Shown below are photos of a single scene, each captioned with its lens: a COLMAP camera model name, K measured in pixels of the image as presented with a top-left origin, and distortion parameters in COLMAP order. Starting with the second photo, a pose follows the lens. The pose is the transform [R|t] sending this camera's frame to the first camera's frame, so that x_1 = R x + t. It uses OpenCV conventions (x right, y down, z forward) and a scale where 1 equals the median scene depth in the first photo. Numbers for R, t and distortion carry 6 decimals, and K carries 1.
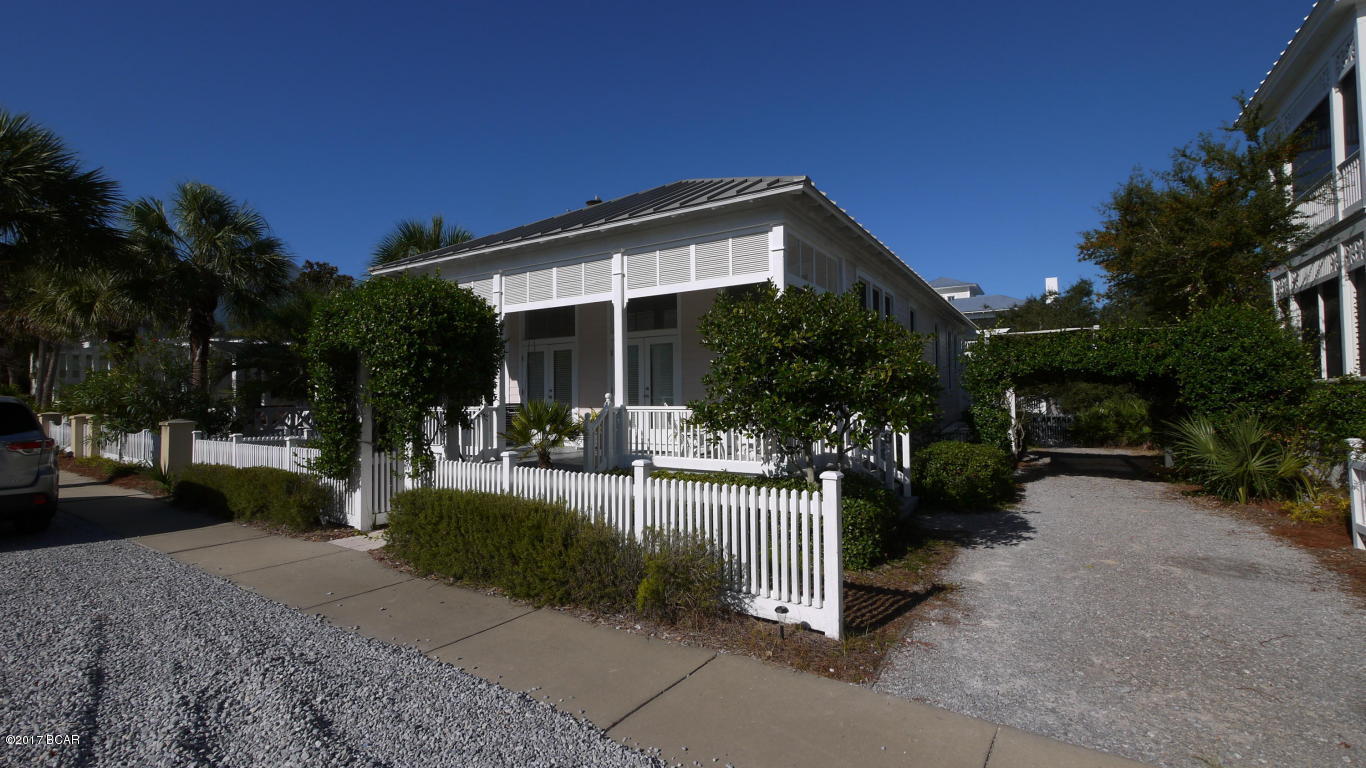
lens RADIAL K [[597.2, 0, 686.8], [0, 597.2, 378.1], [0, 0, 1]] dist [-0.000737, -0.000515]
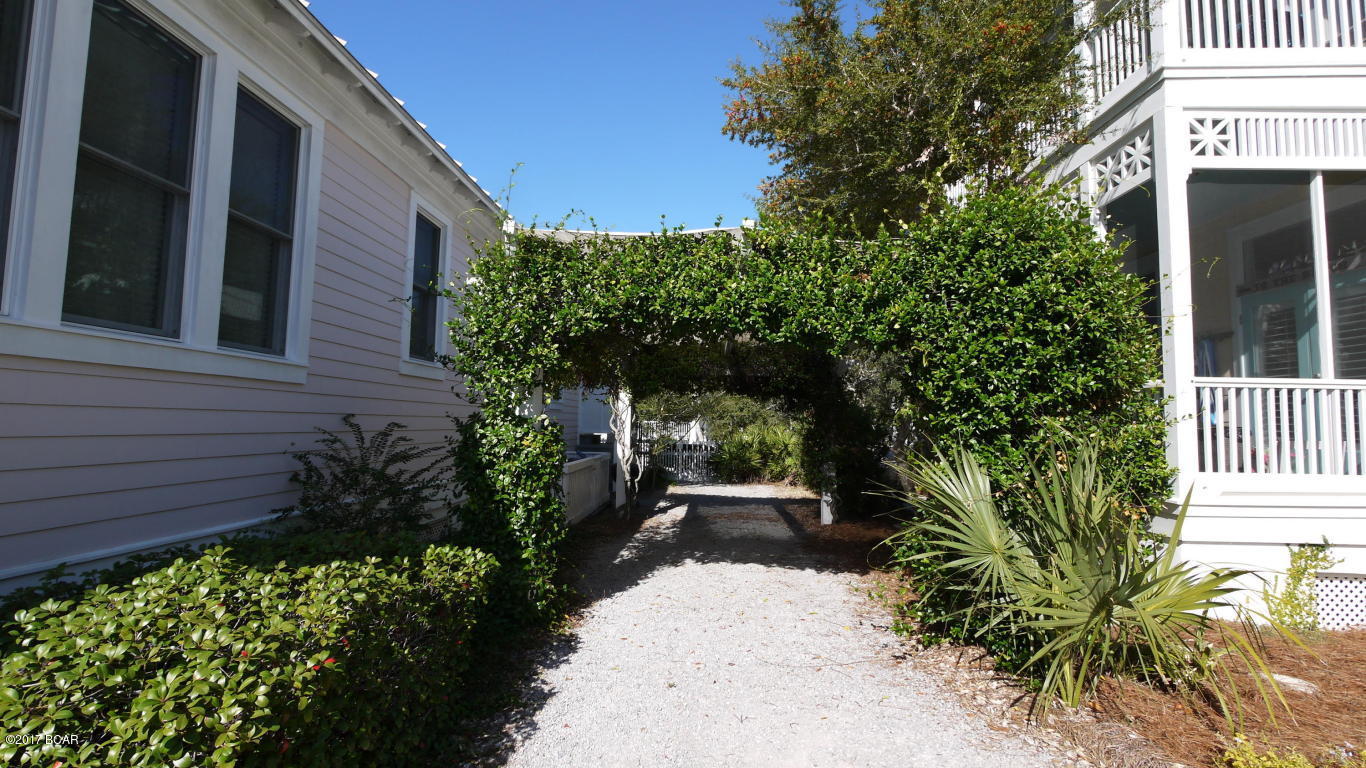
lens RADIAL K [[597.2, 0, 683.4], [0, 597.2, 384.8], [0, 0, 1]] dist [-0.000737, -0.000515]
pose [[0.874375, 0.058685, 0.481690, 0.462853], [-0.044626, 0.998178, -0.040603, 0.040667], [-0.483195, 0.014006, 0.875401, 0.674079]]
